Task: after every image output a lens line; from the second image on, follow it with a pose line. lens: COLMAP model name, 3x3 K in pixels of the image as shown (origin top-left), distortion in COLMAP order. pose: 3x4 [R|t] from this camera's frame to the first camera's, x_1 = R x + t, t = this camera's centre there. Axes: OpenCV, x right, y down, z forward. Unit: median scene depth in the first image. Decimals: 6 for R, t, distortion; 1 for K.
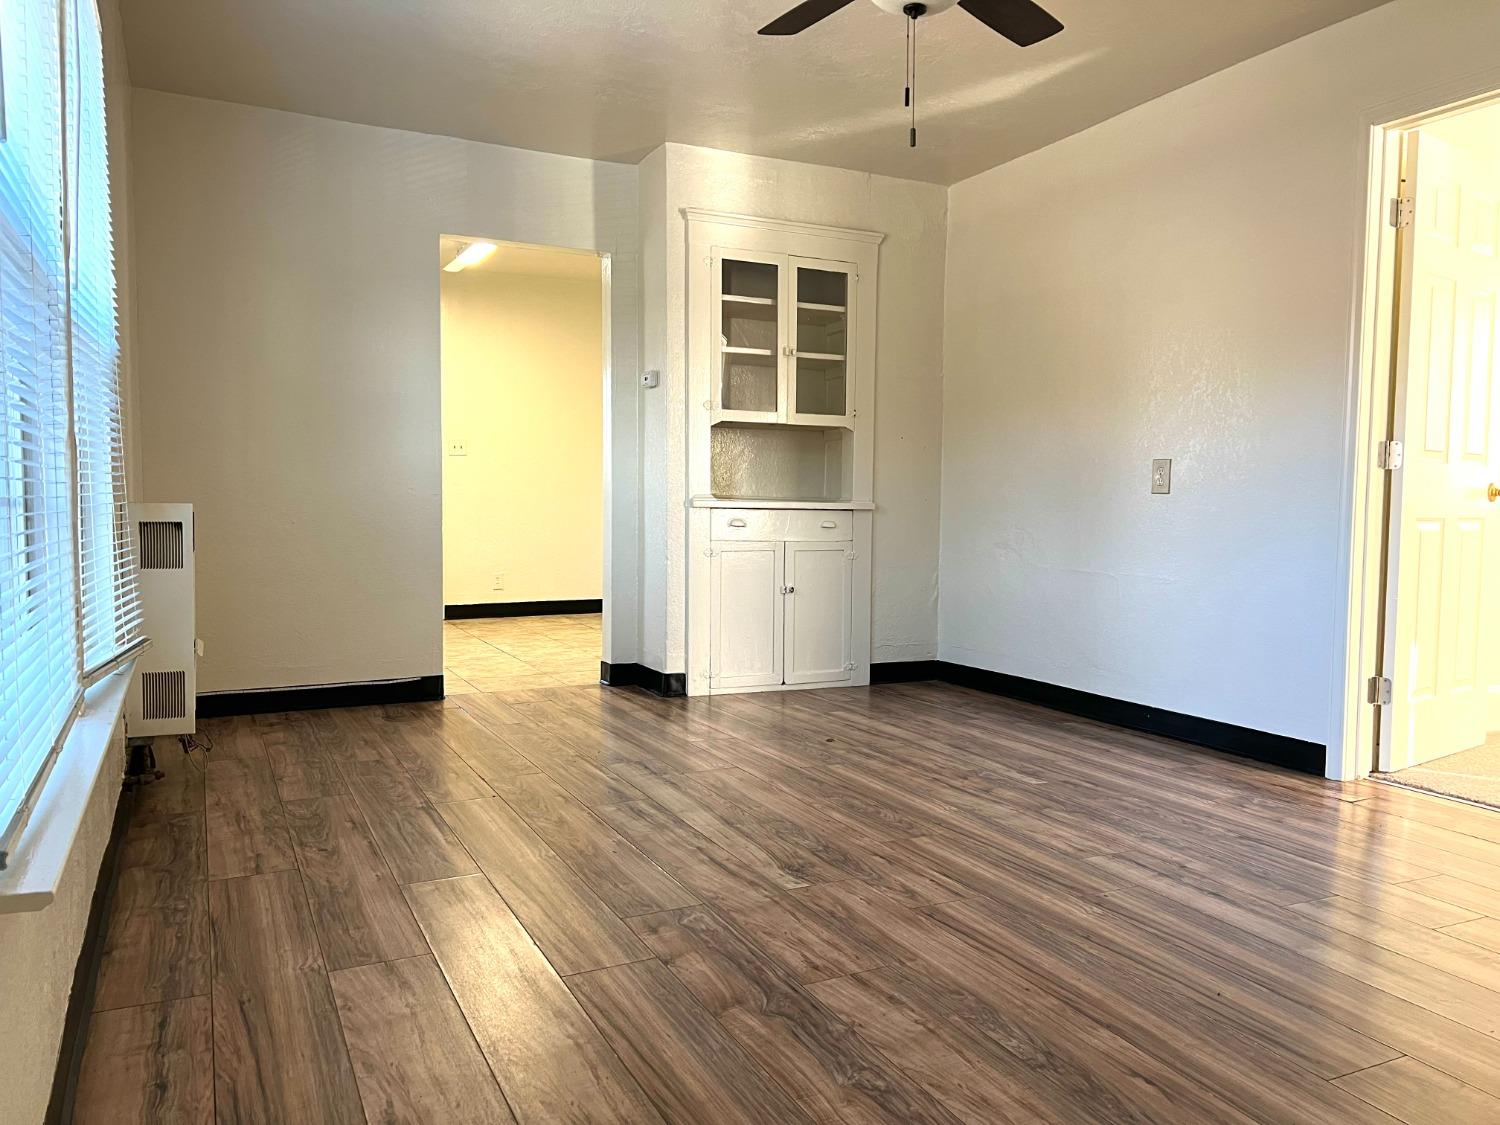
lens RADIAL K [[1135.6, 0, 755.7], [0, 1135.6, 565.1], [0, 0, 1]] dist [0.039536, -0.037235]
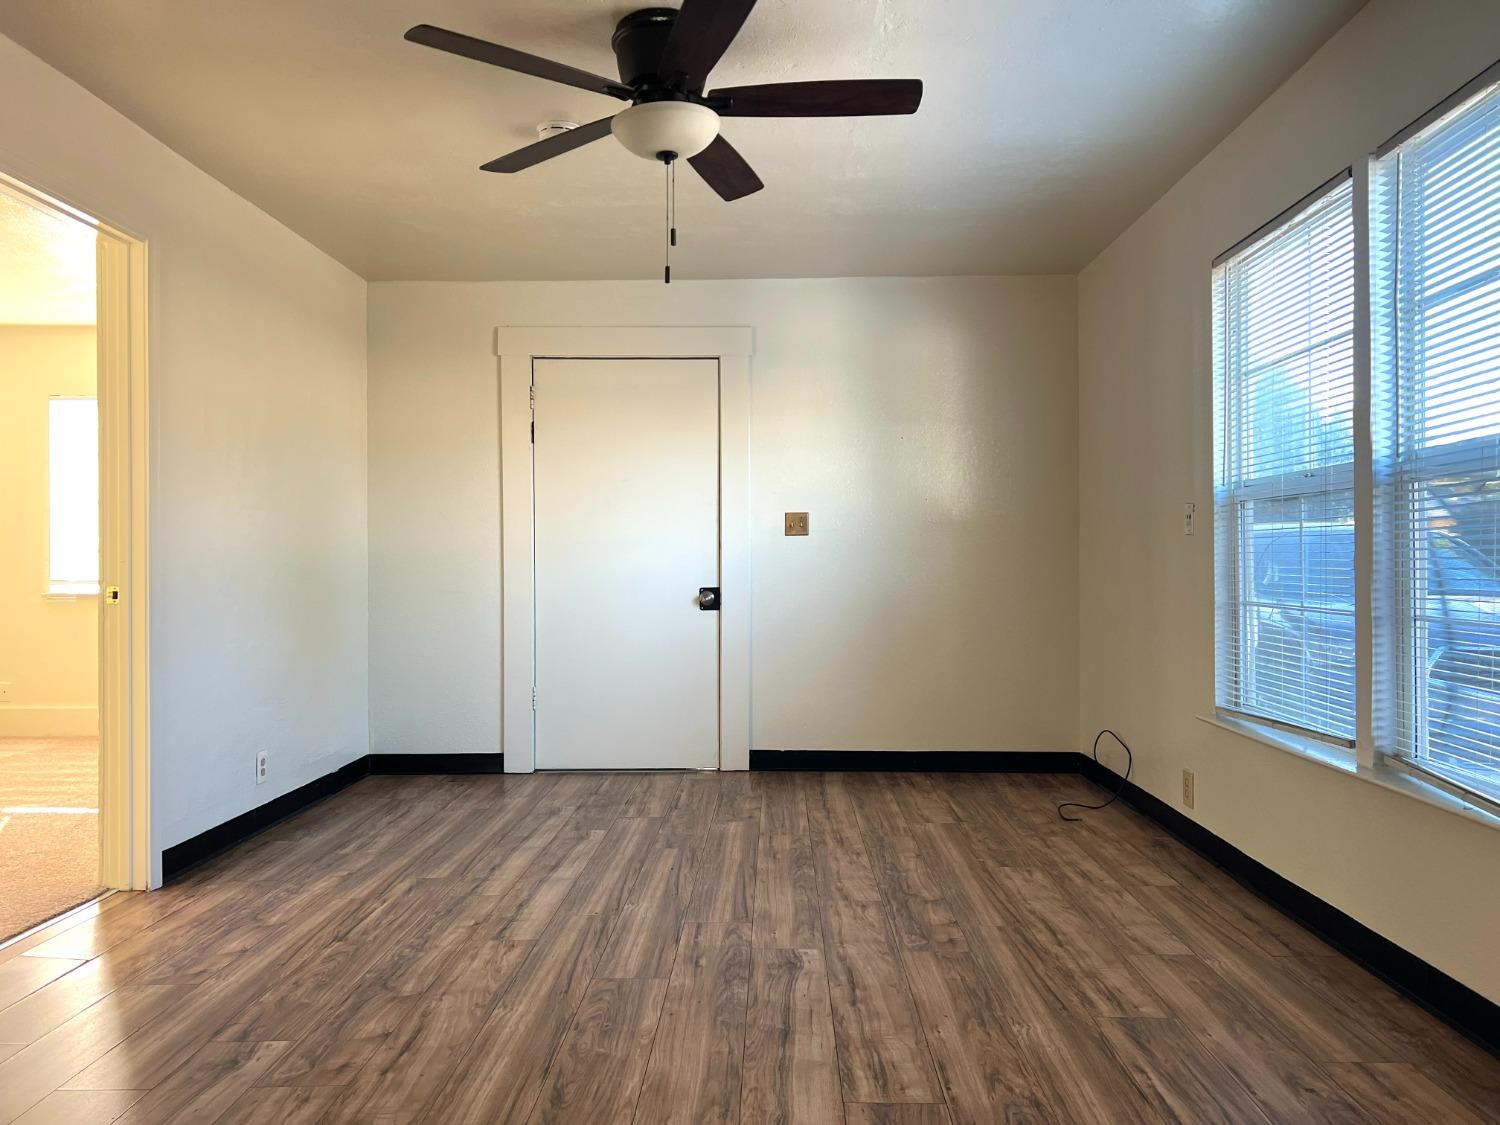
lens RADIAL K [[1135.6, 0, 755.7], [0, 1135.6, 565.1], [0, 0, 1]] dist [0.039536, -0.037235]
pose [[-0.890540, -0.004517, 0.454882, -0.400165], [0.025442, 0.997891, 0.059717, -0.160776], [-0.454192, 0.064753, -0.888547, 1.852563]]
